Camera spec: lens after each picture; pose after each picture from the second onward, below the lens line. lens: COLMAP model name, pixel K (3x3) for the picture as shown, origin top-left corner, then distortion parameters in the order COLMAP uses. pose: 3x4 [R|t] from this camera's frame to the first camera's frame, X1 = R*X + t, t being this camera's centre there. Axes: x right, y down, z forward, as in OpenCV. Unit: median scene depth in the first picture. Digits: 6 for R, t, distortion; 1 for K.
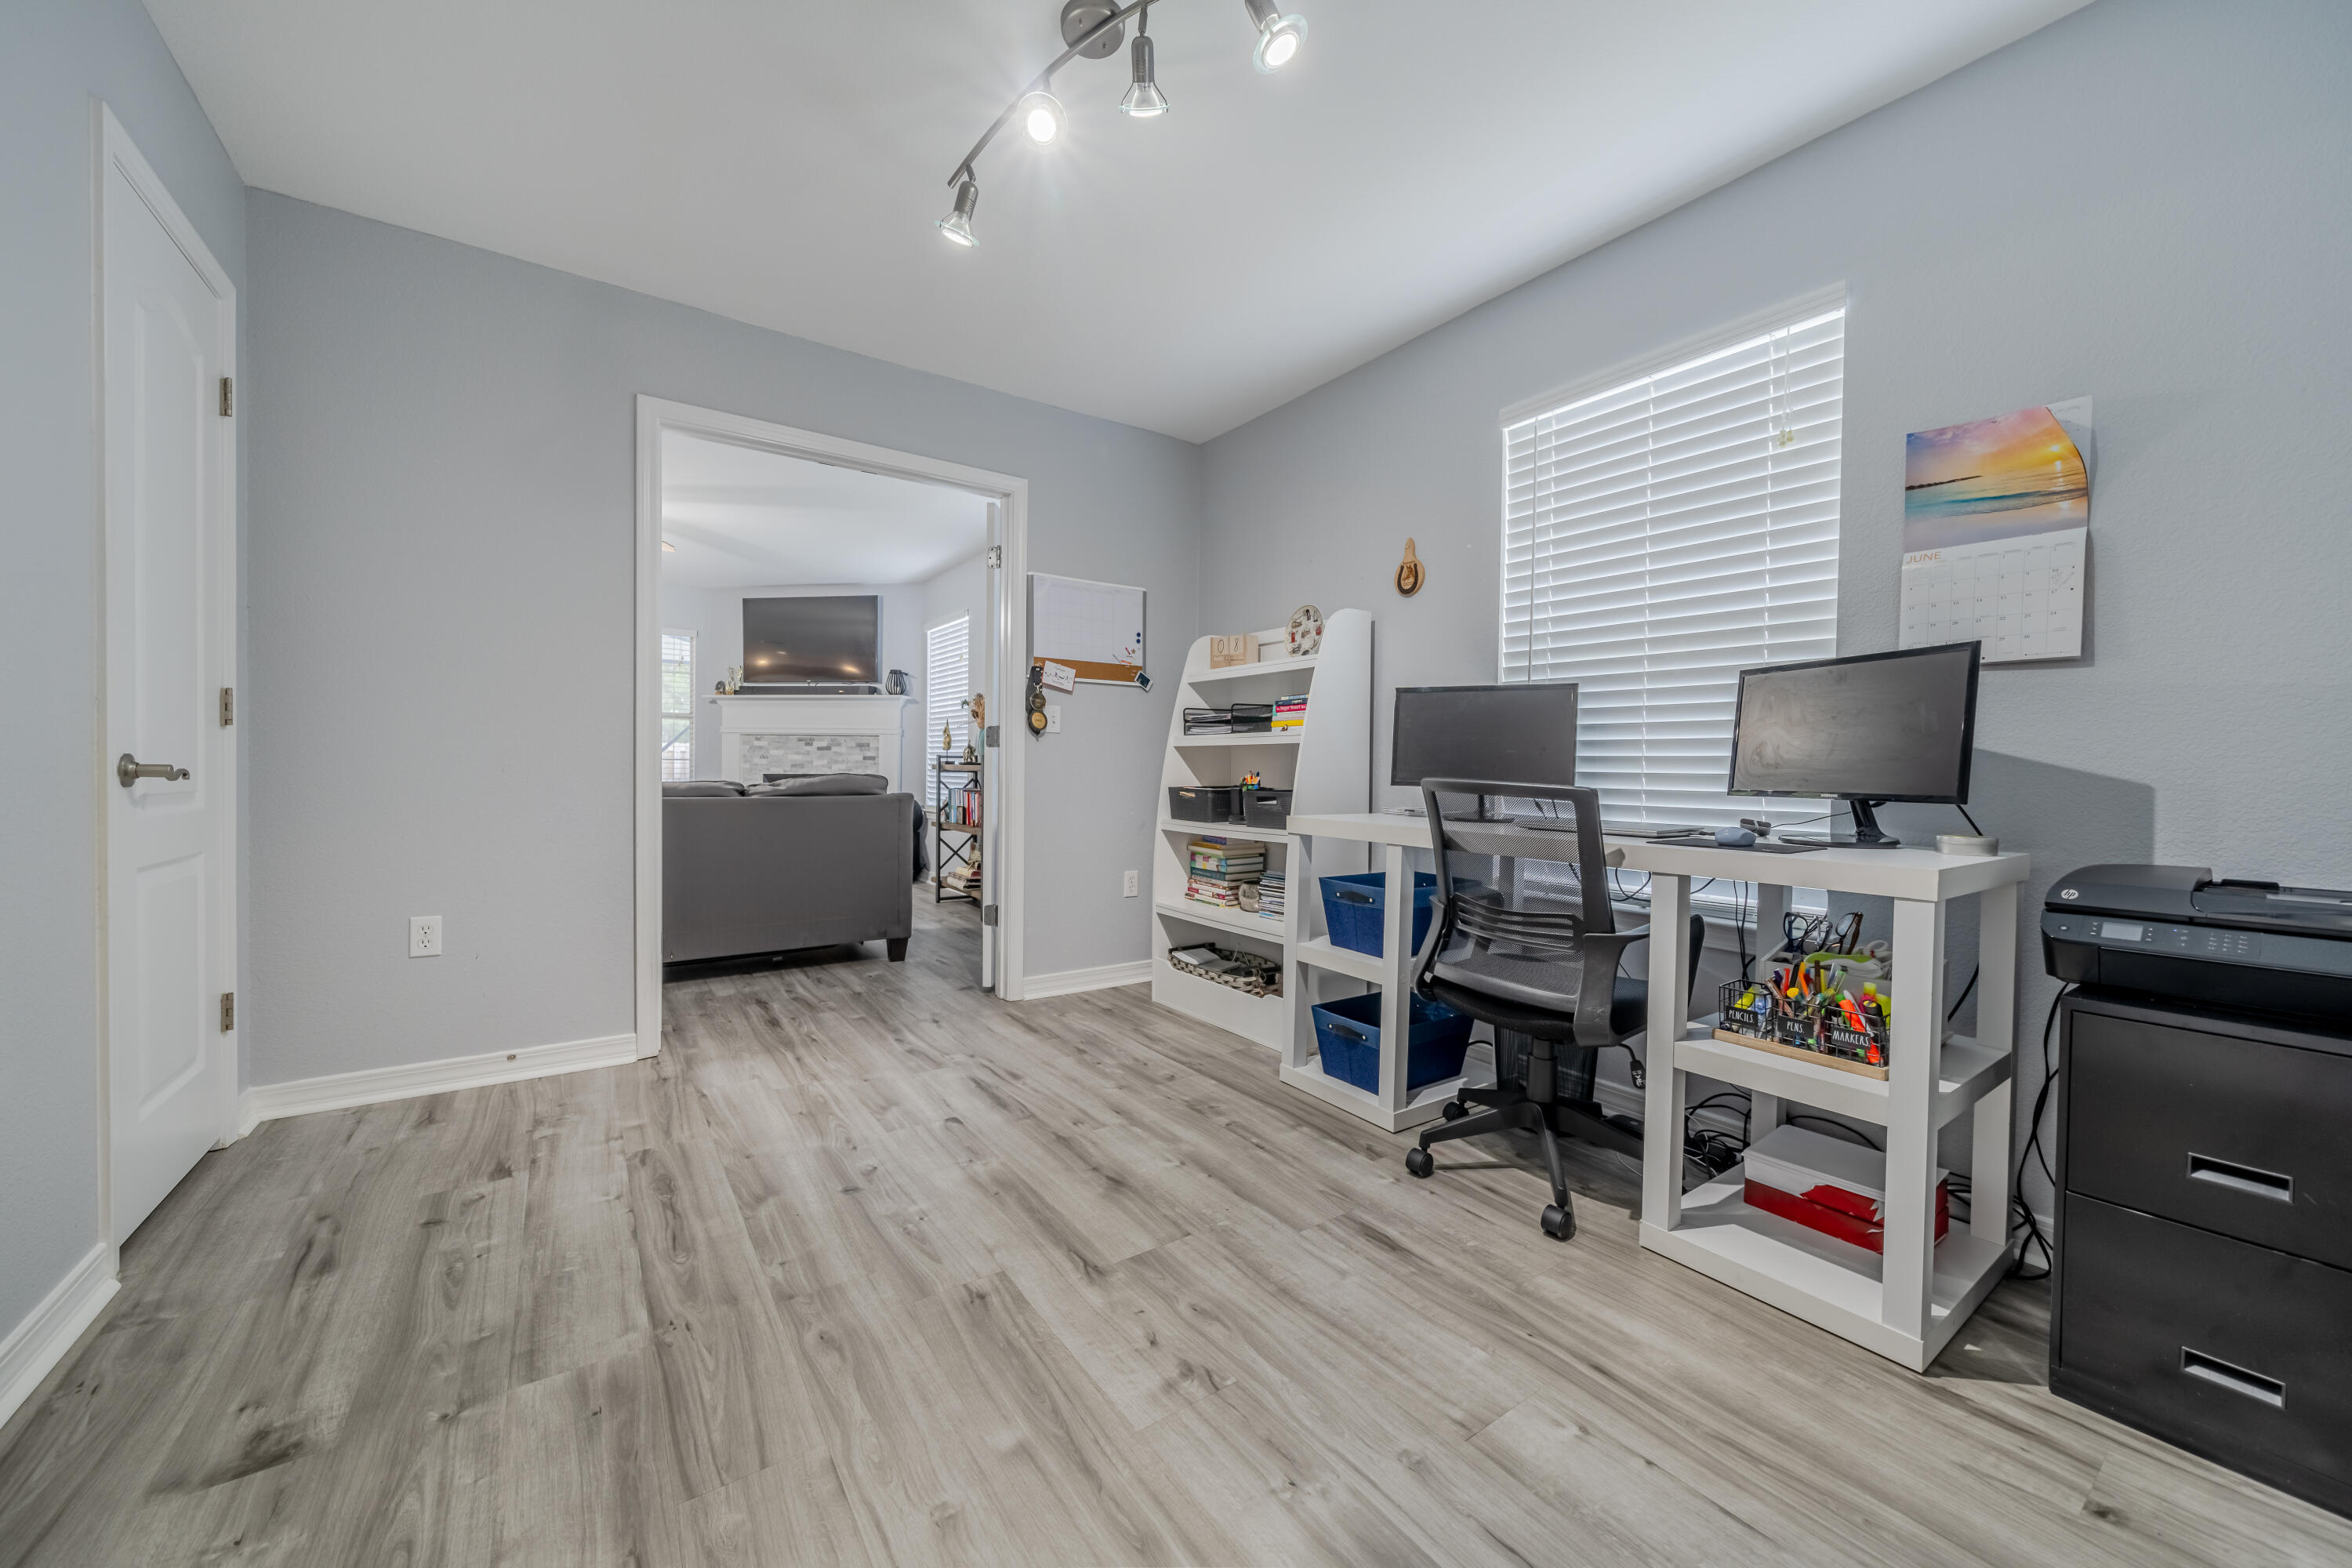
lens RADIAL K [[855.5, 0, 1191.2], [0, 855.5, 788.8], [0, 0, 1]] dist [-0.001740, -0.000137]
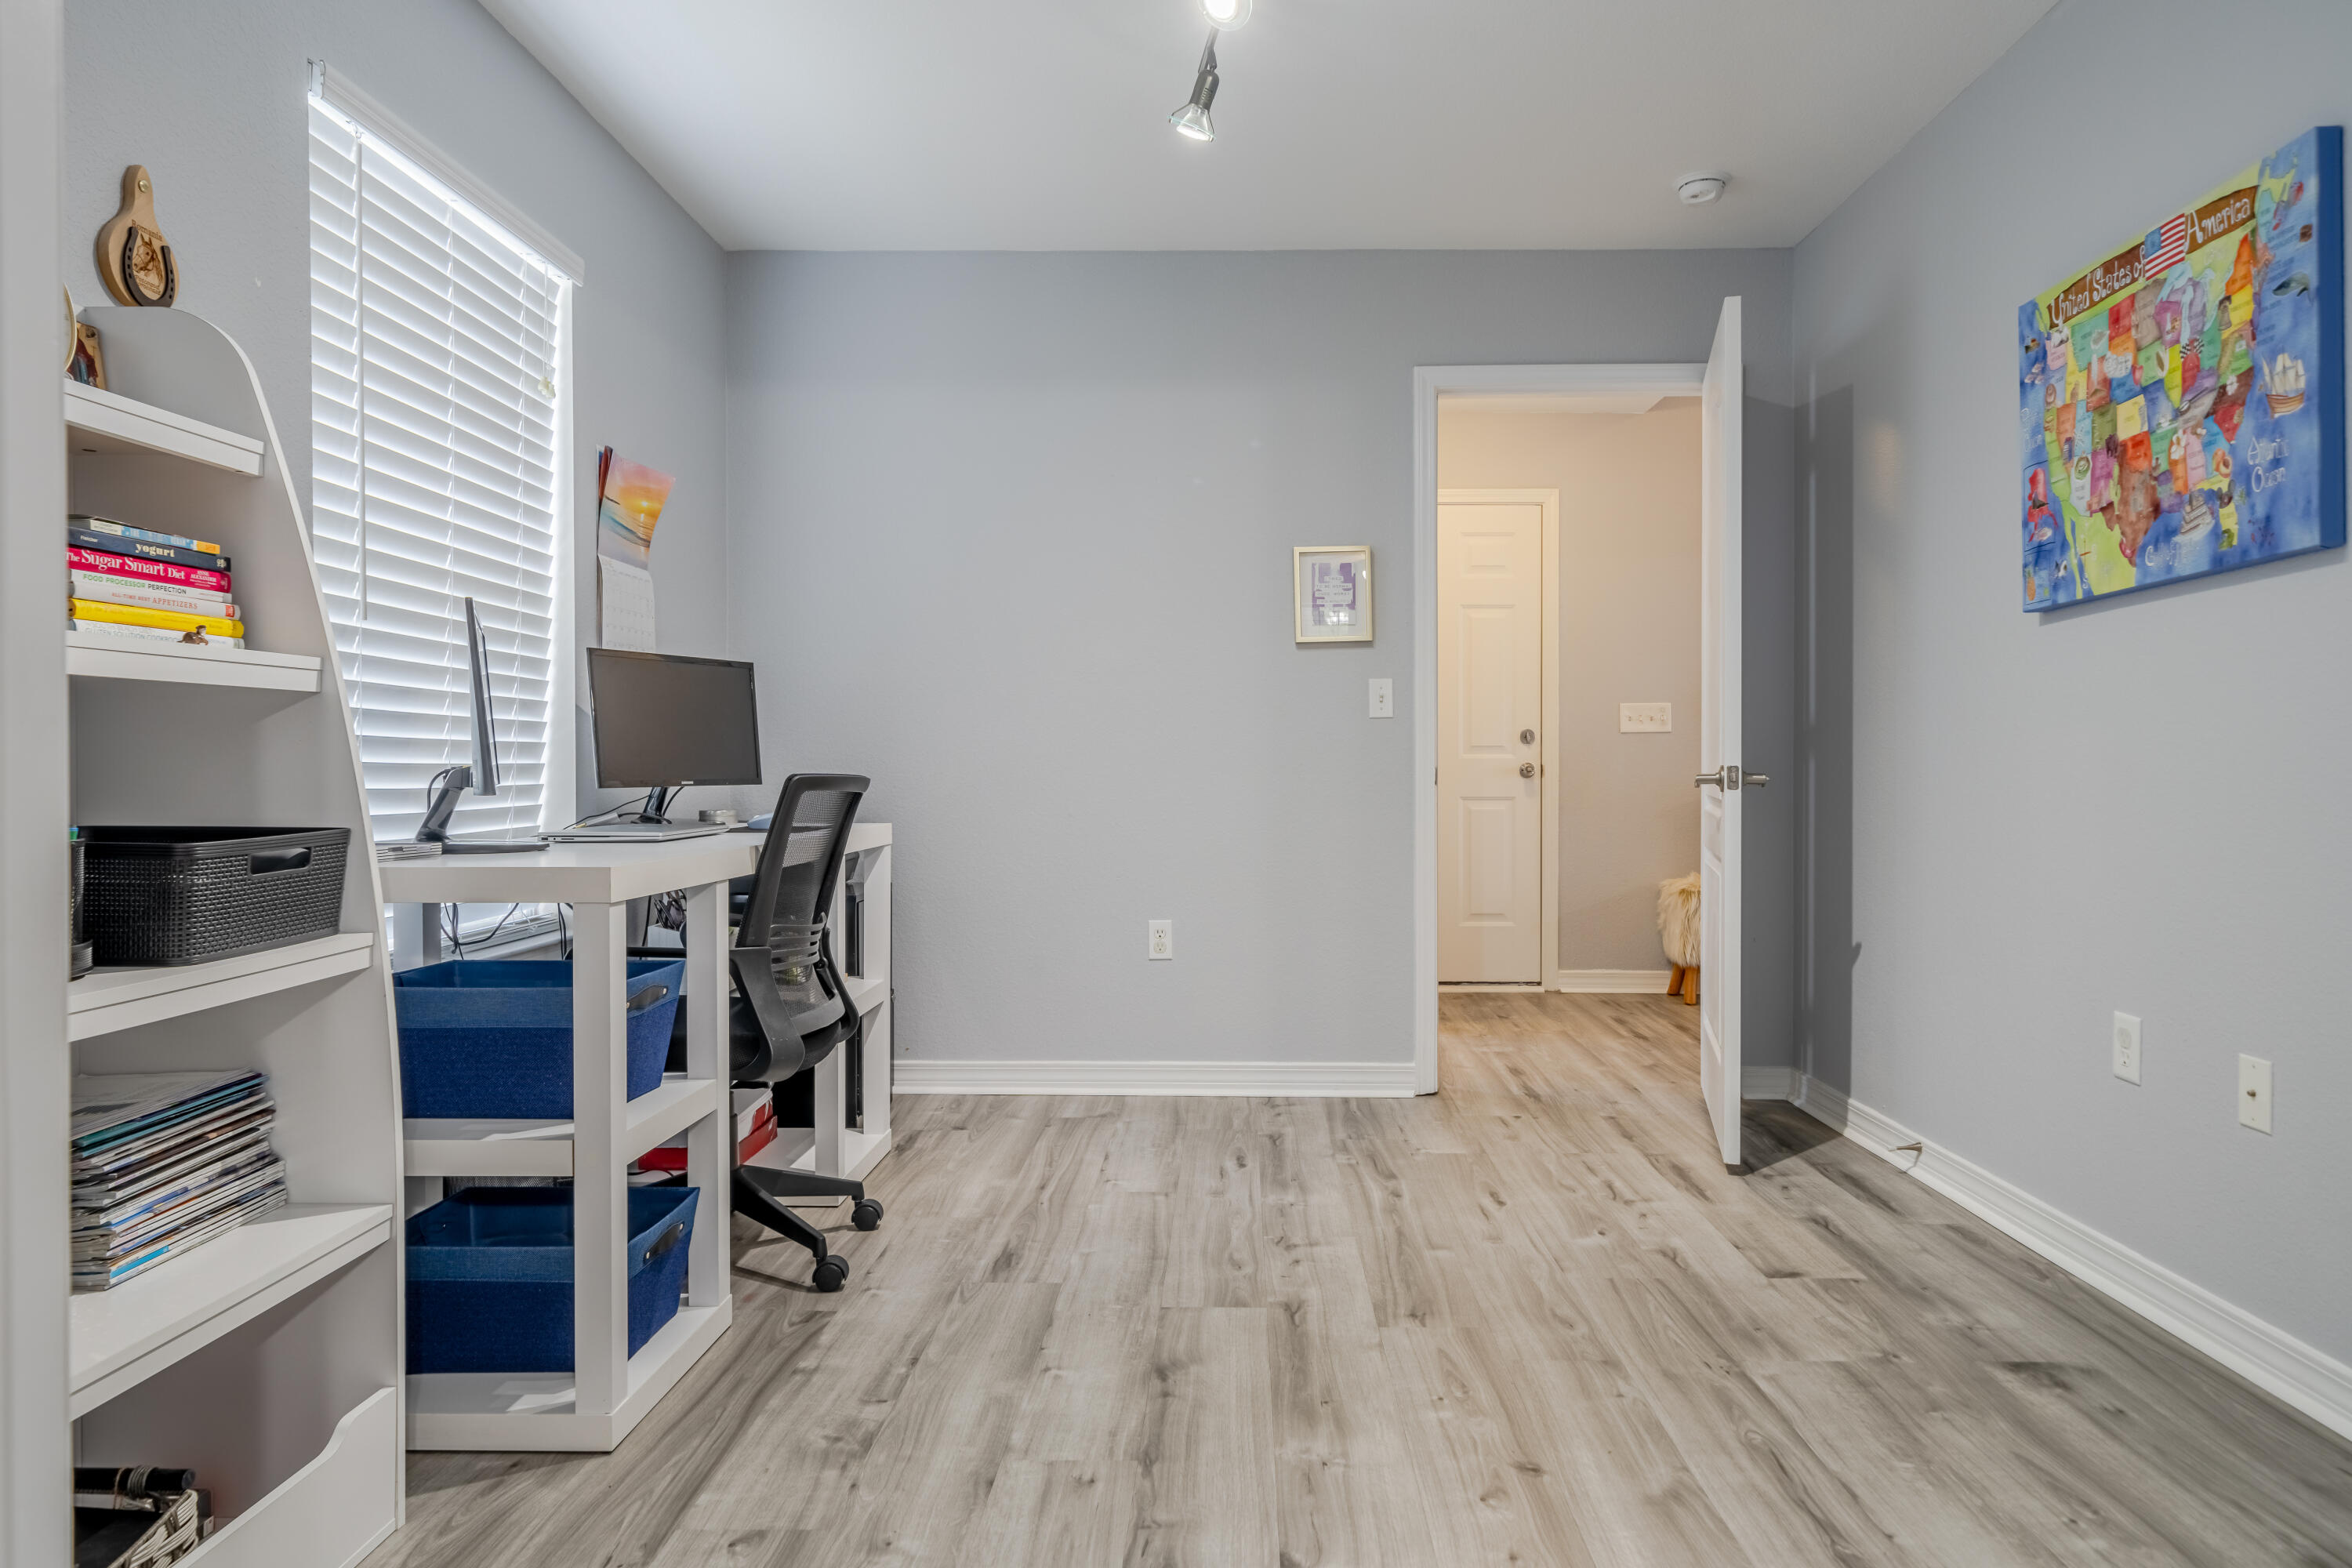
lens RADIAL K [[1388.3, 0, 1176.0], [0, 1388.3, 784.0], [0, 0, 1]] dist [-0.001686, -0.001123]
pose [[-0.780833, -0.021721, 0.624362, -0.910599], [0.005605, 0.999112, 0.041768, -0.065399], [-0.624715, 0.036113, -0.780017, 2.153742]]
